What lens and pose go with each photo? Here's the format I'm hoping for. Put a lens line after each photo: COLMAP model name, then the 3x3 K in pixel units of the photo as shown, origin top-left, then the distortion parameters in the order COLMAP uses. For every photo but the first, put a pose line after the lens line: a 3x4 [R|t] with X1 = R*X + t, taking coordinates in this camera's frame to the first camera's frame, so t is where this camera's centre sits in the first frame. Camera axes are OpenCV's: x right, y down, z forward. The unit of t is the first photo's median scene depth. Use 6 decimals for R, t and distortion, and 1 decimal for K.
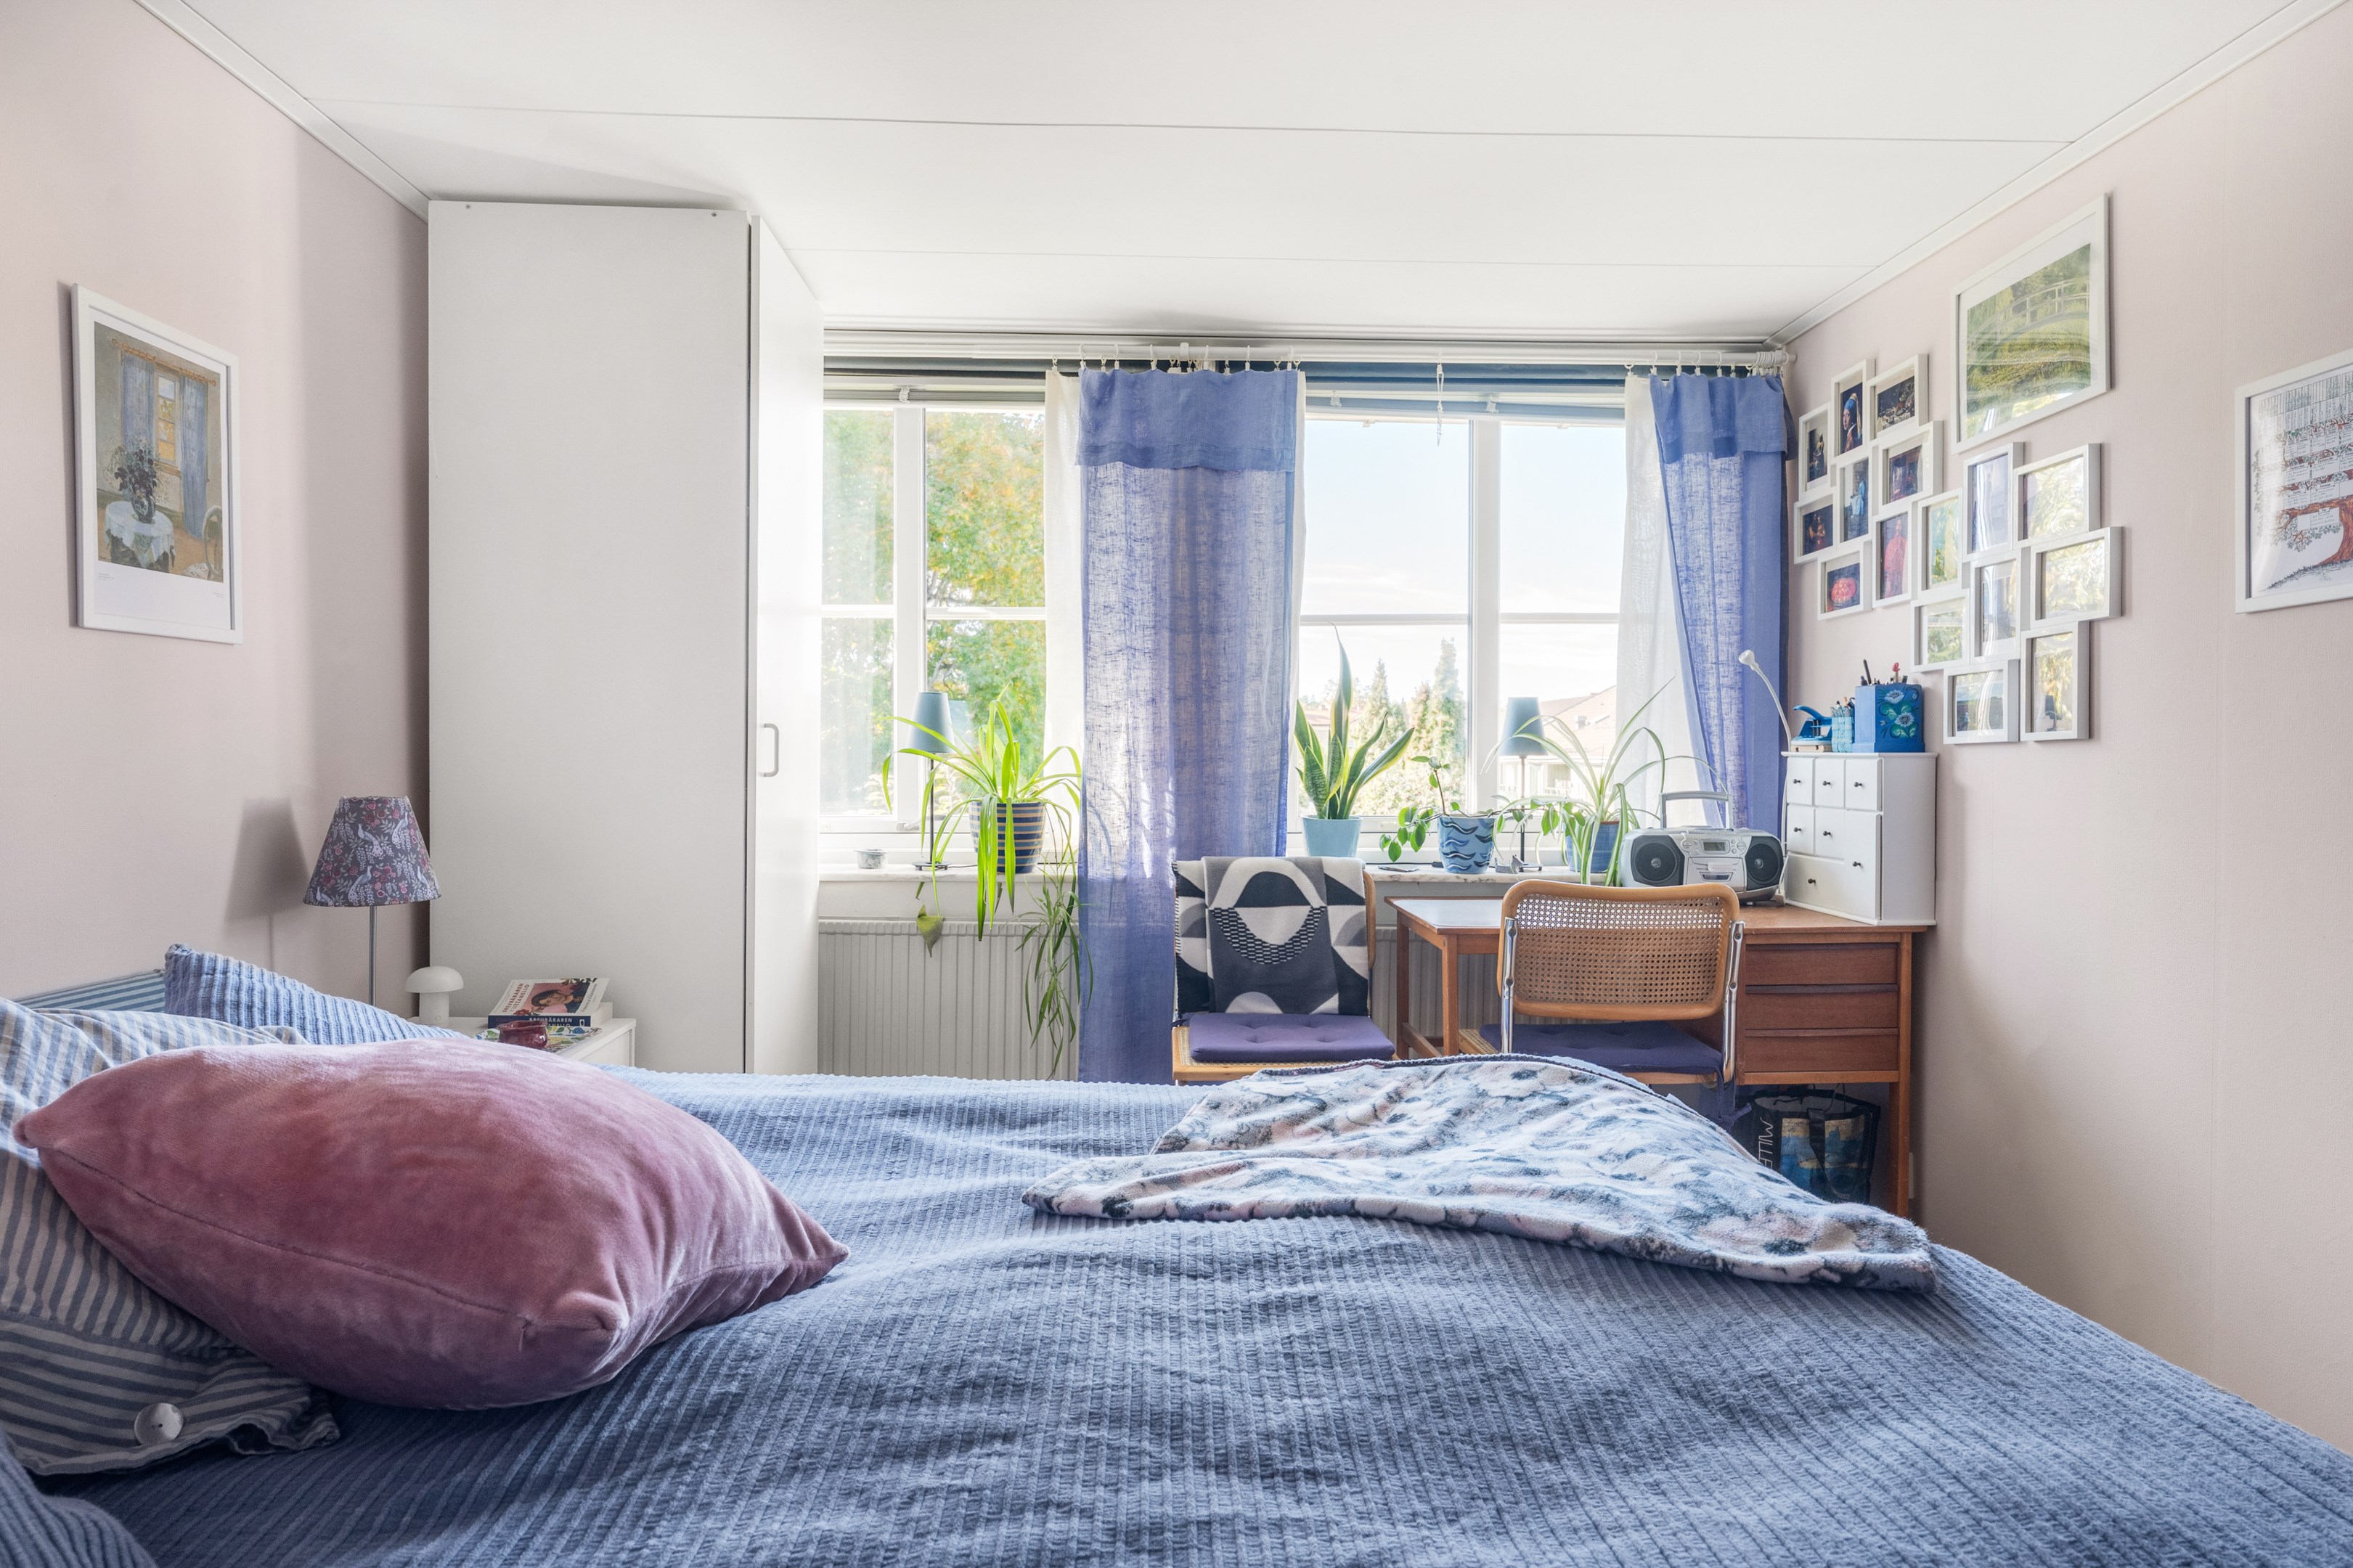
lens RADIAL K [[1381.3, 0, 1176.5], [0, 1381.3, 784.0], [0, 0, 1]] dist [-0.001013, -0.000366]
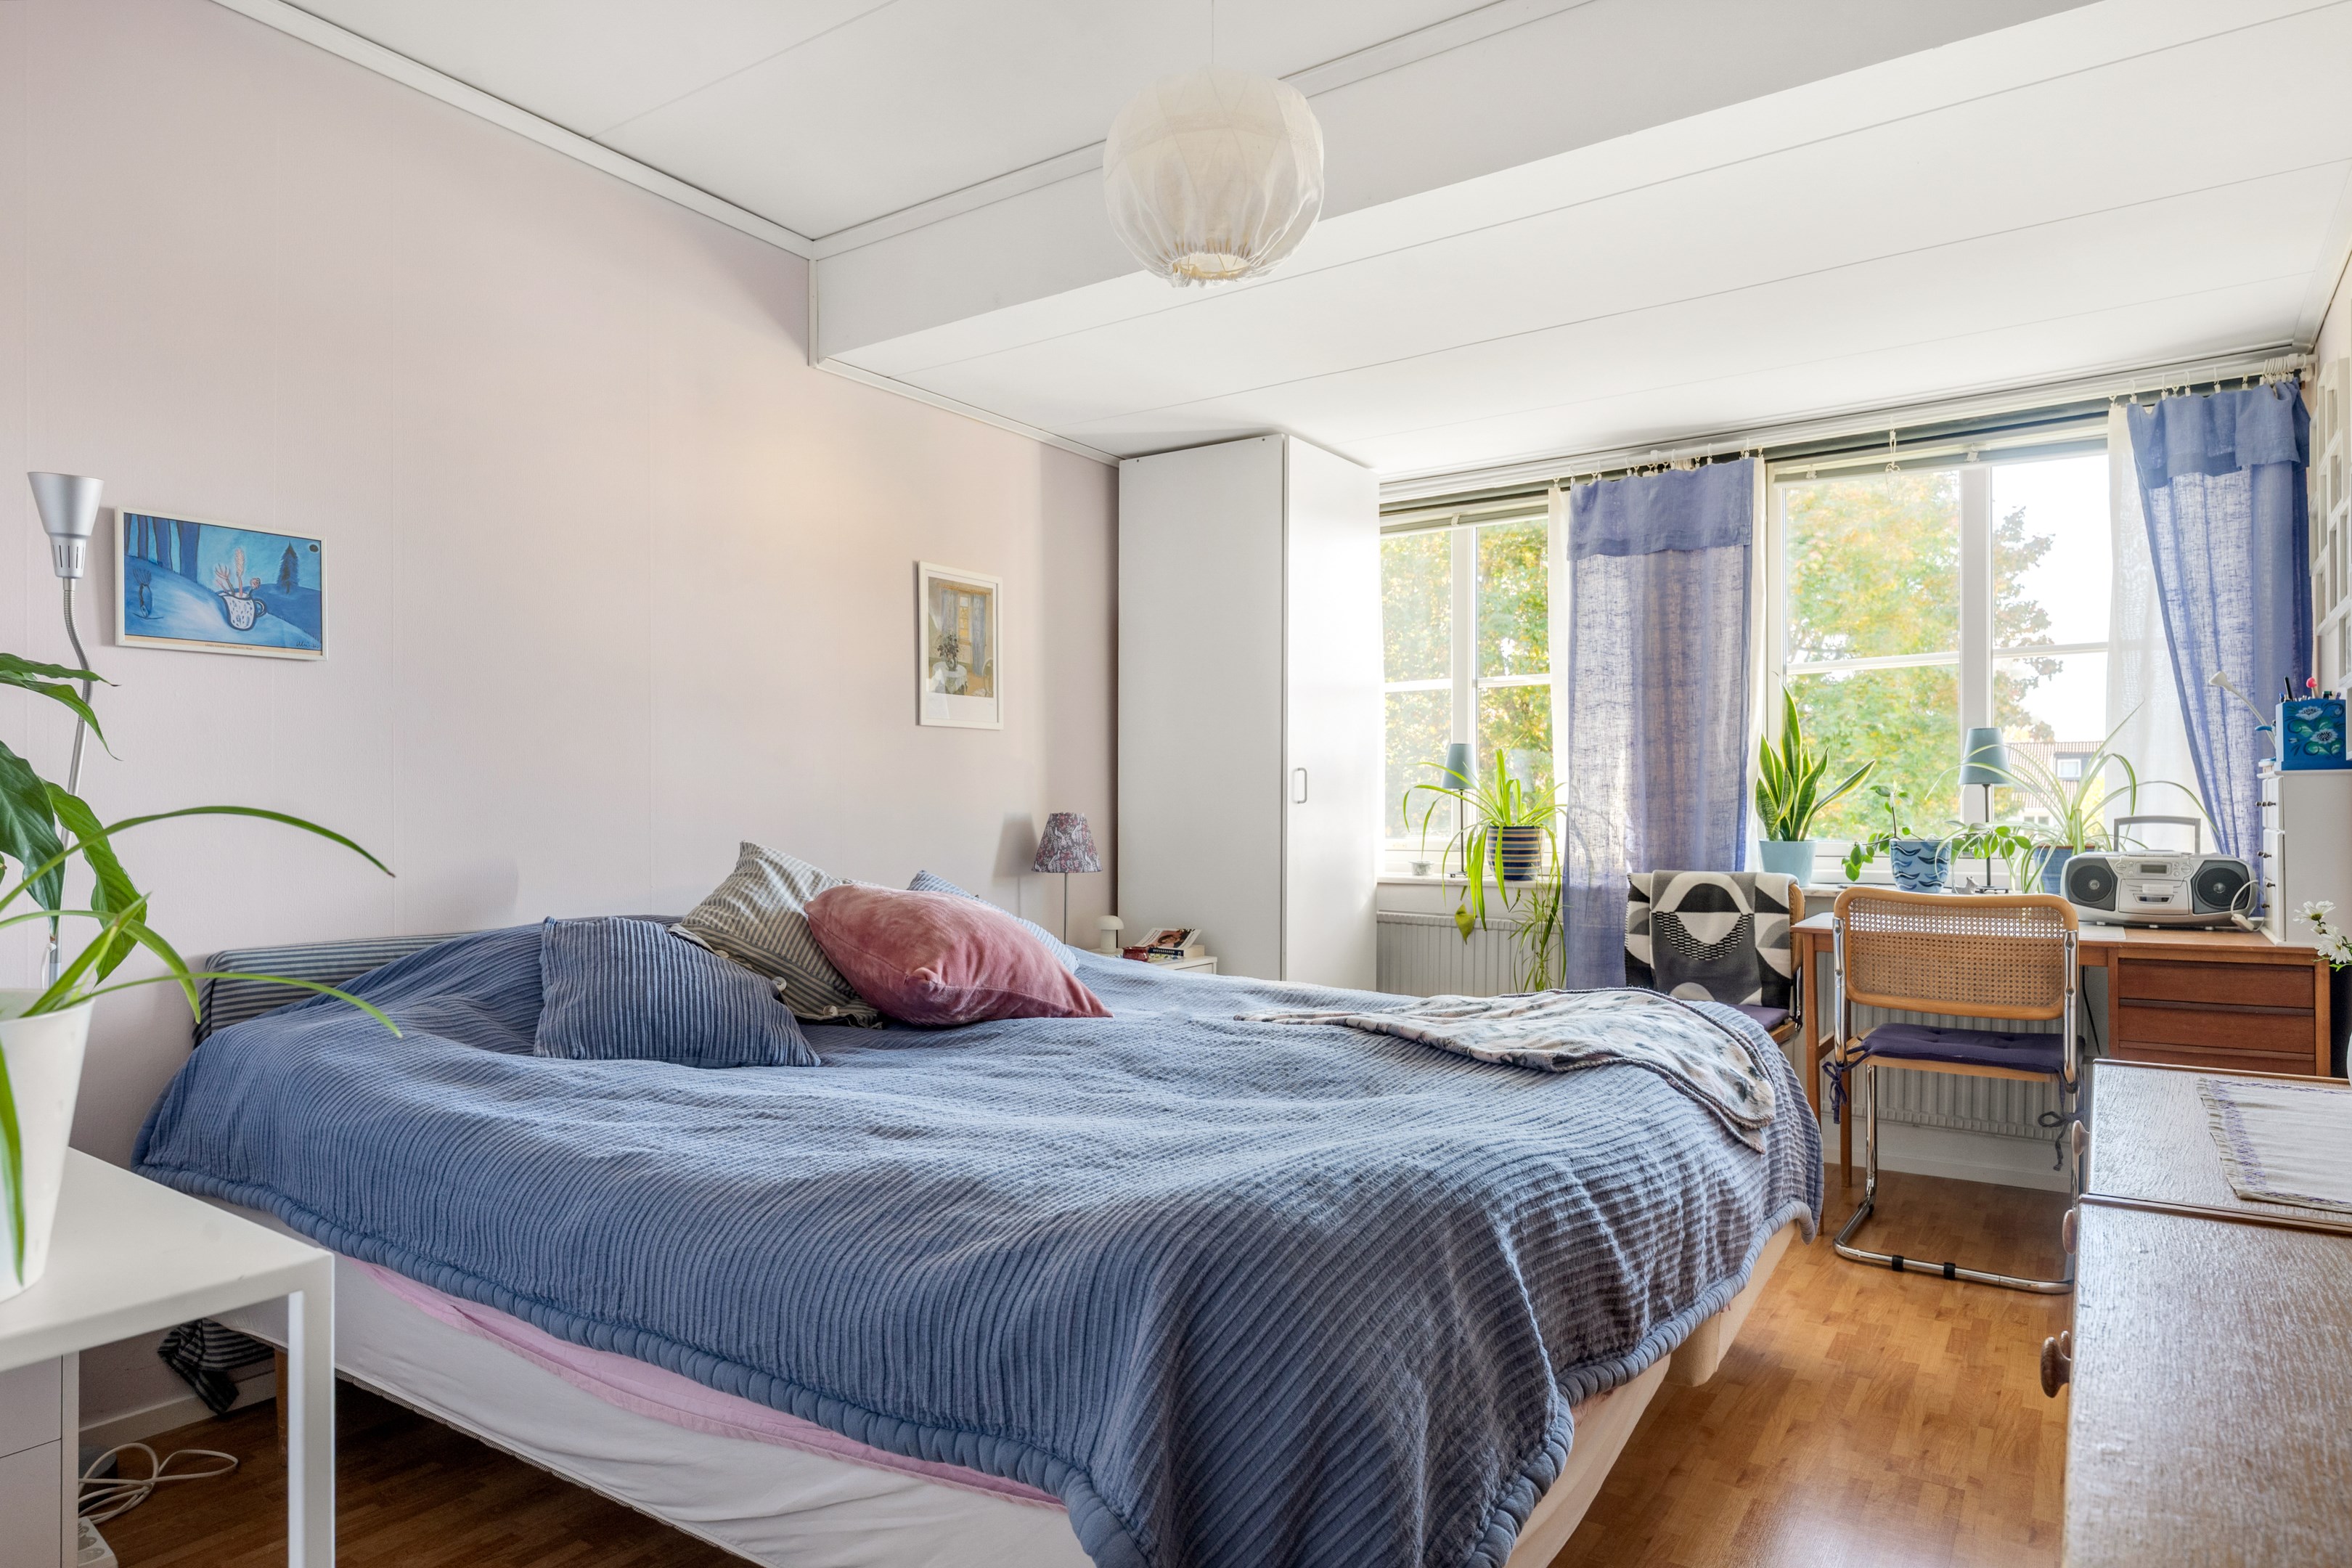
lens RADIAL K [[1356.8, 0, 1177.5], [0, 1356.8, 824.7], [0, 0, 1]] dist [-0.001438, -0.000932]
pose [[0.799669, 0.000876, -0.600440, 0.388739], [-0.009045, 0.999903, -0.010588, 0.027962], [0.600373, 0.013898, 0.799600, -0.206596]]
